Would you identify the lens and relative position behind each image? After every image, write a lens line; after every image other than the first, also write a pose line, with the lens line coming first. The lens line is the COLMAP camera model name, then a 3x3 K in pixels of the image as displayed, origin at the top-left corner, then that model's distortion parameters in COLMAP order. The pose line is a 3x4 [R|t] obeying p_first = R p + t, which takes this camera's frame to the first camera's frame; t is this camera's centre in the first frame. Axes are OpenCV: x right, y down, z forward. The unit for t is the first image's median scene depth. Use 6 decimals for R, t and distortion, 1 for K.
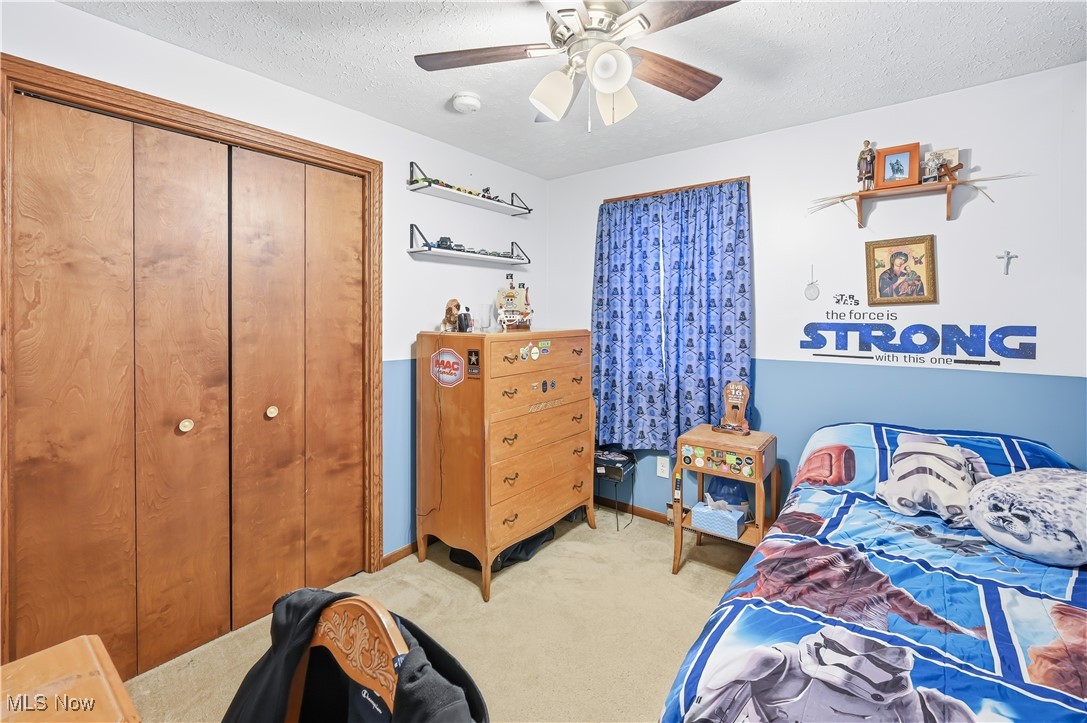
lens RADIAL K [[473.7, 0, 547.6], [0, 473.7, 315.9], [0, 0, 1]] dist [-0.001622, -0.000057]
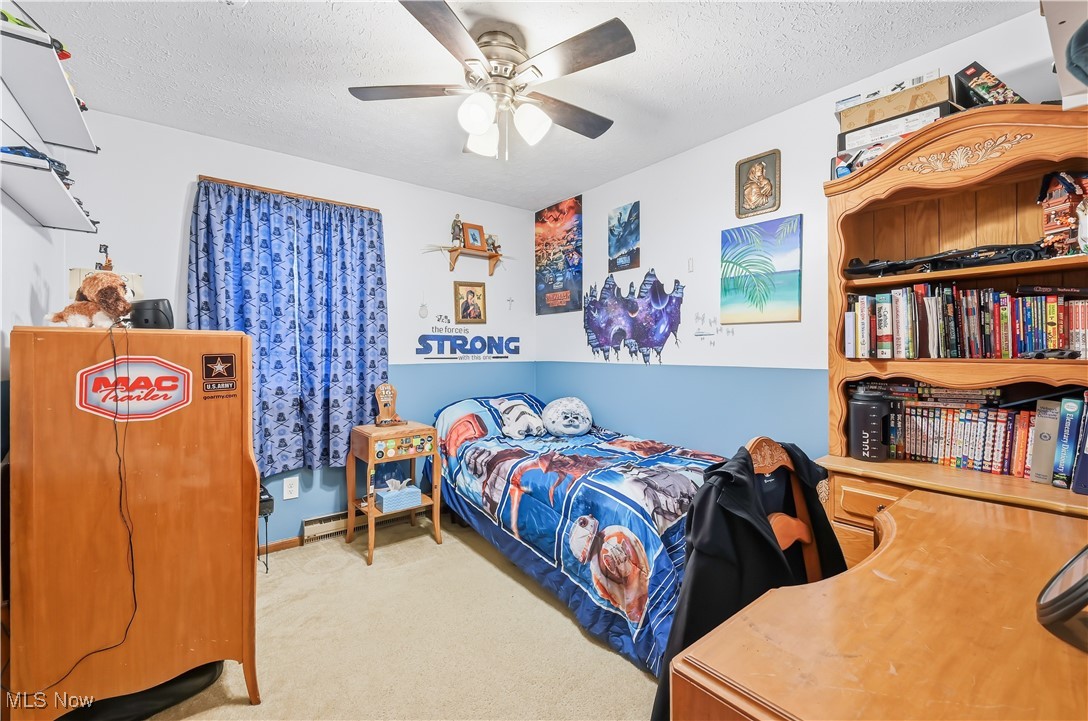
lens RADIAL K [[443.7, 0, 548.3], [0, 443.7, 349.2], [0, 0, 1]] dist [0.003278, 0.000076]
pose [[0.243658, 0.000383, 0.969861, -0.639185], [0.008629, 0.999959, -0.002562, 0.068079], [-0.969823, 0.008993, 0.243645, 0.381605]]
